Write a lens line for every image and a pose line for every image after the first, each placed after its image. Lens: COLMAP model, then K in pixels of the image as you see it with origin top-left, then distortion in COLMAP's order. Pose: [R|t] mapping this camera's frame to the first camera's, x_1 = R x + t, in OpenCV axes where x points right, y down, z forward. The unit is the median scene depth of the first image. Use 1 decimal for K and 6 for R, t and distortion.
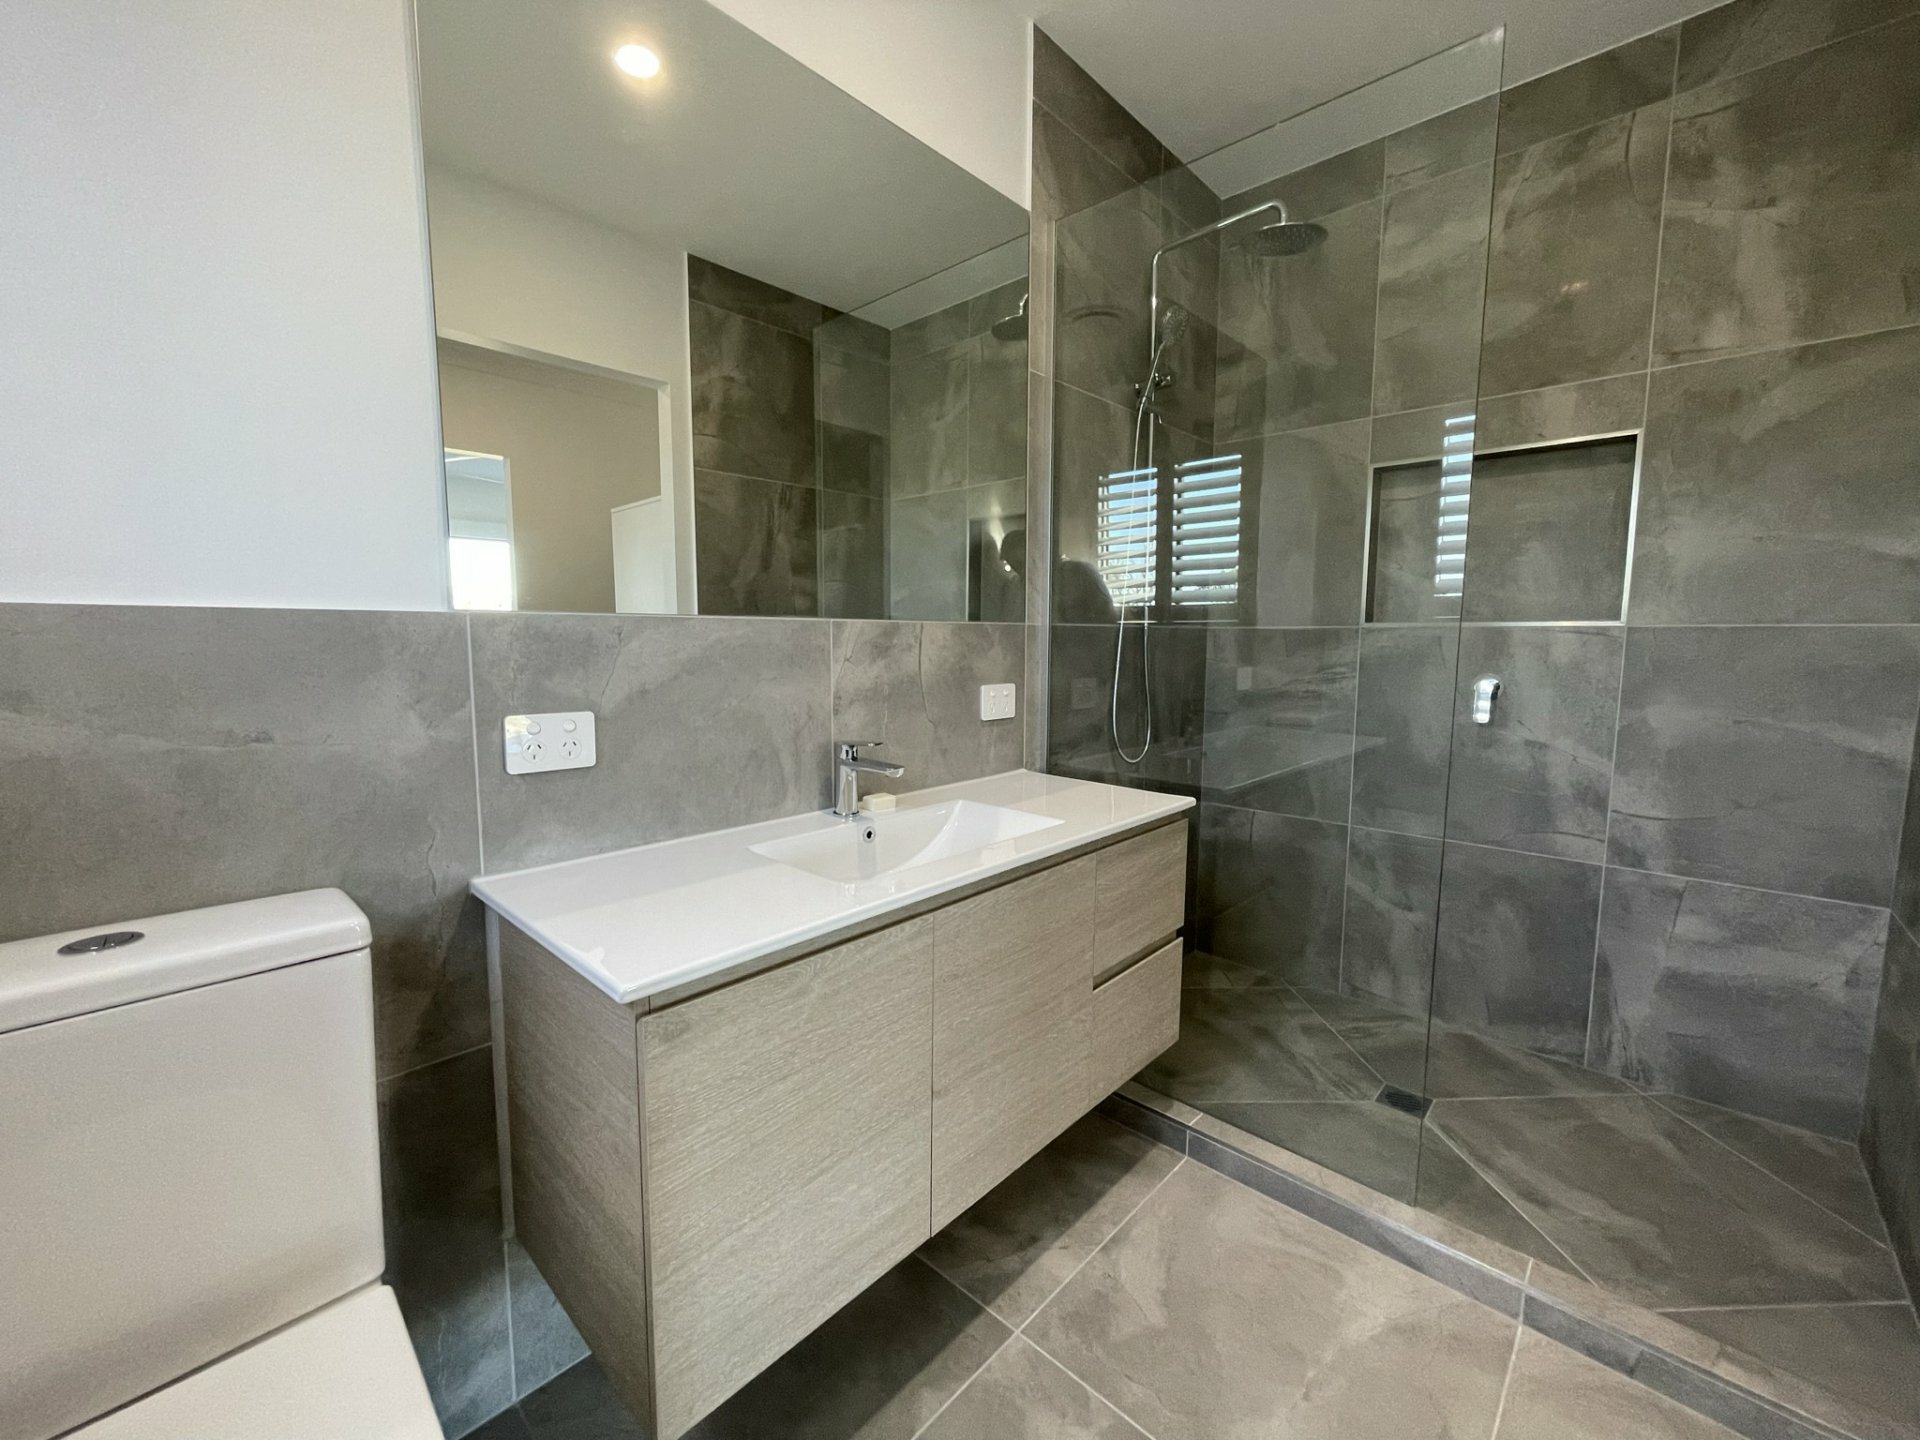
lens RADIAL K [[773.6, 0, 960.0], [0, 773.6, 715.8], [0, 0, 1]] dist [-0.003693, -0.000031]
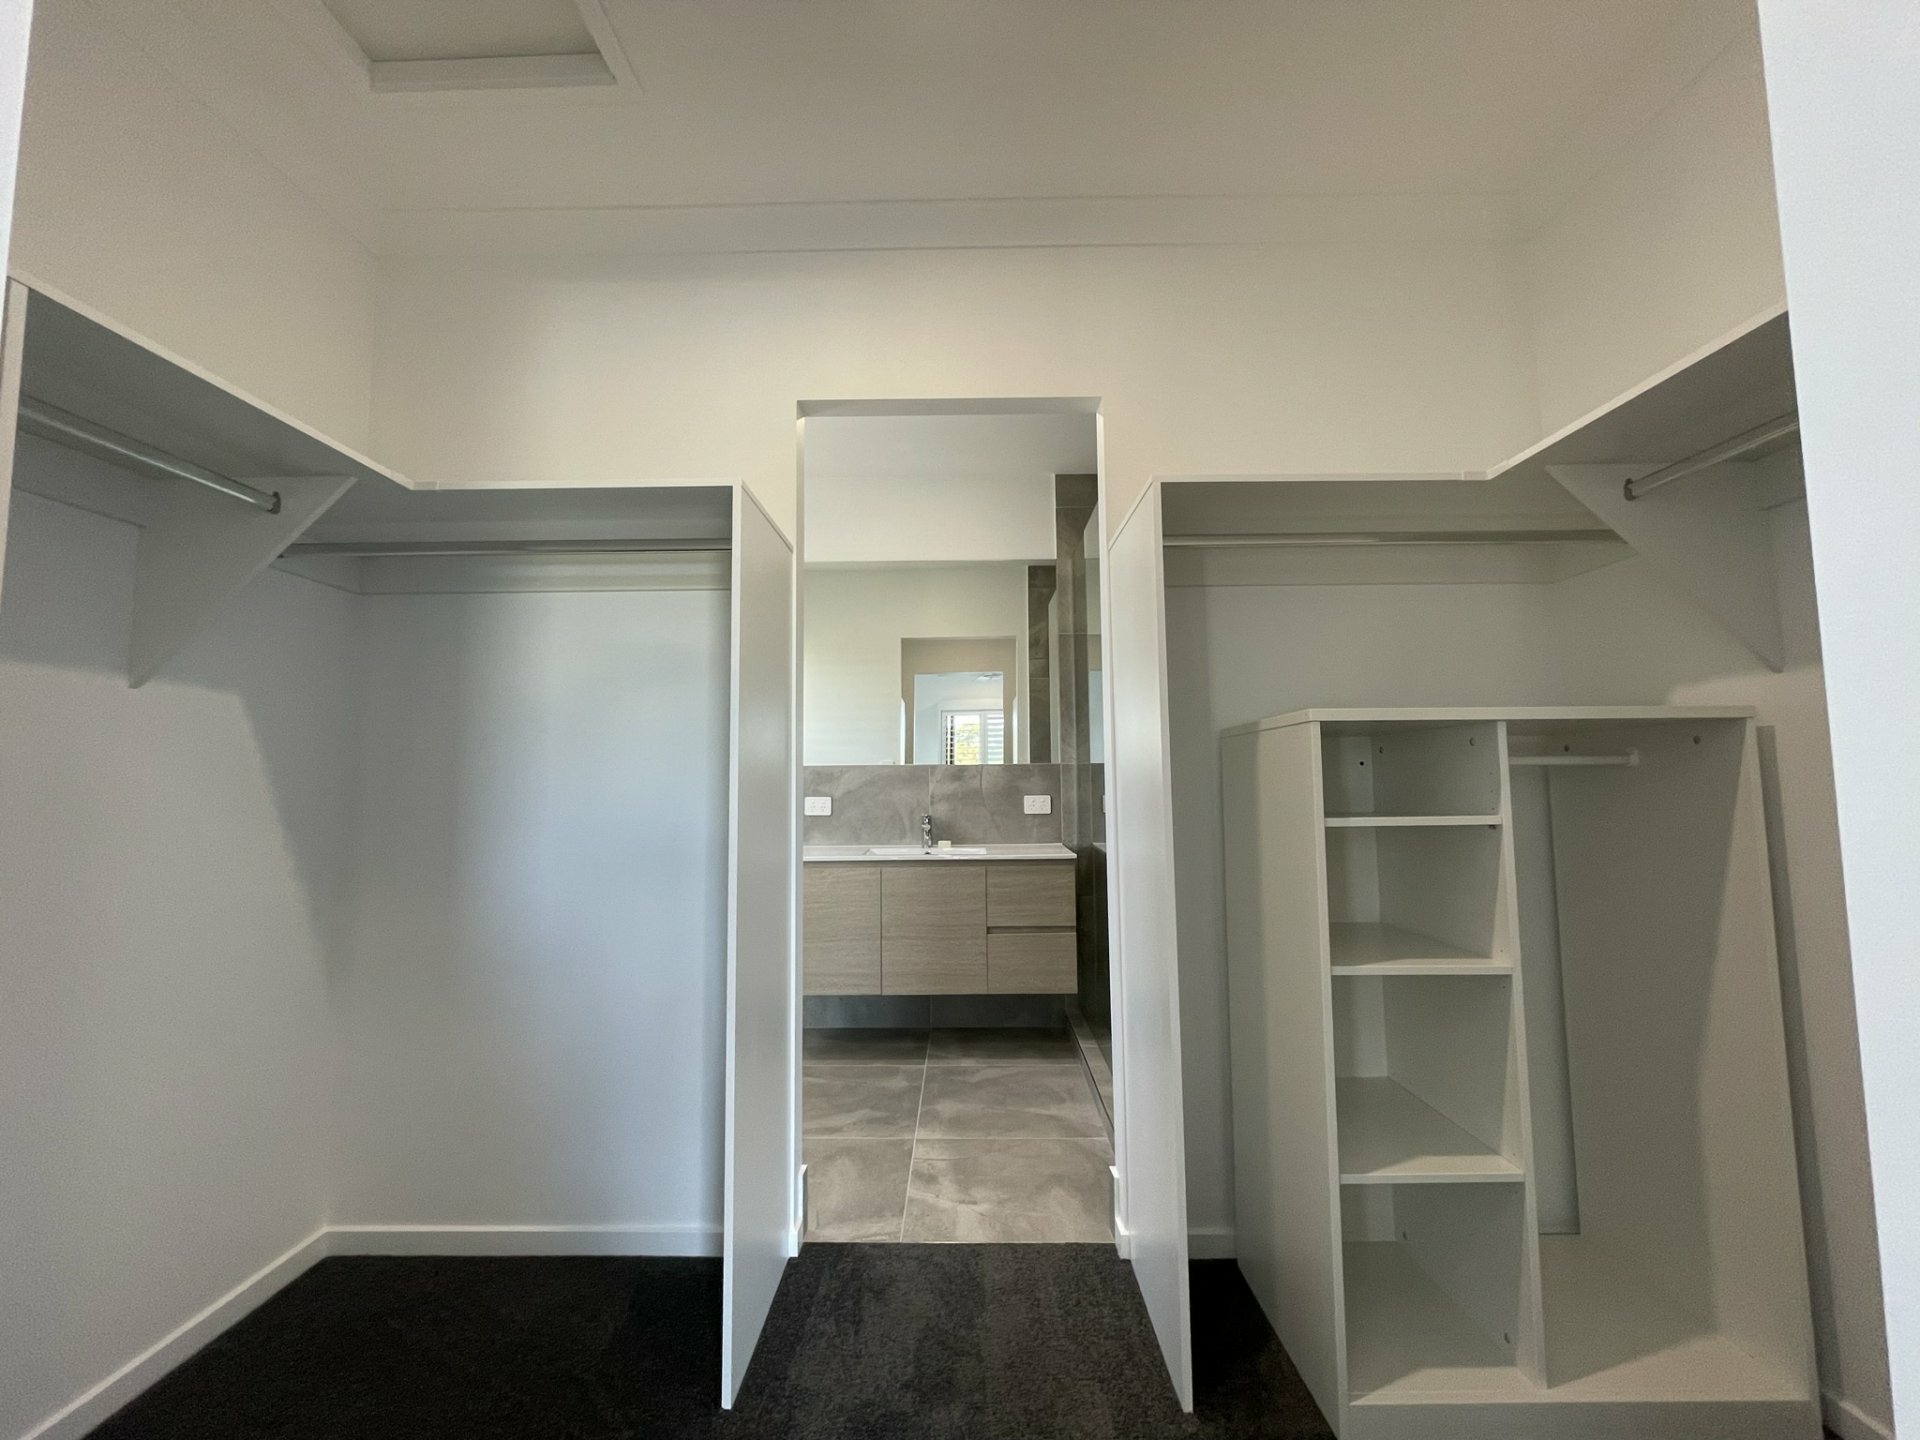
lens RADIAL K [[773.6, 0, 960.0], [0, 773.6, 715.8], [0, 0, 1]] dist [-0.003693, -0.000031]
pose [[0.678911, -0.070287, -0.730849, 1.733911], [-0.064137, 0.985925, -0.154397, 0.094637], [0.731414, 0.151696, 0.664847, -0.579948]]
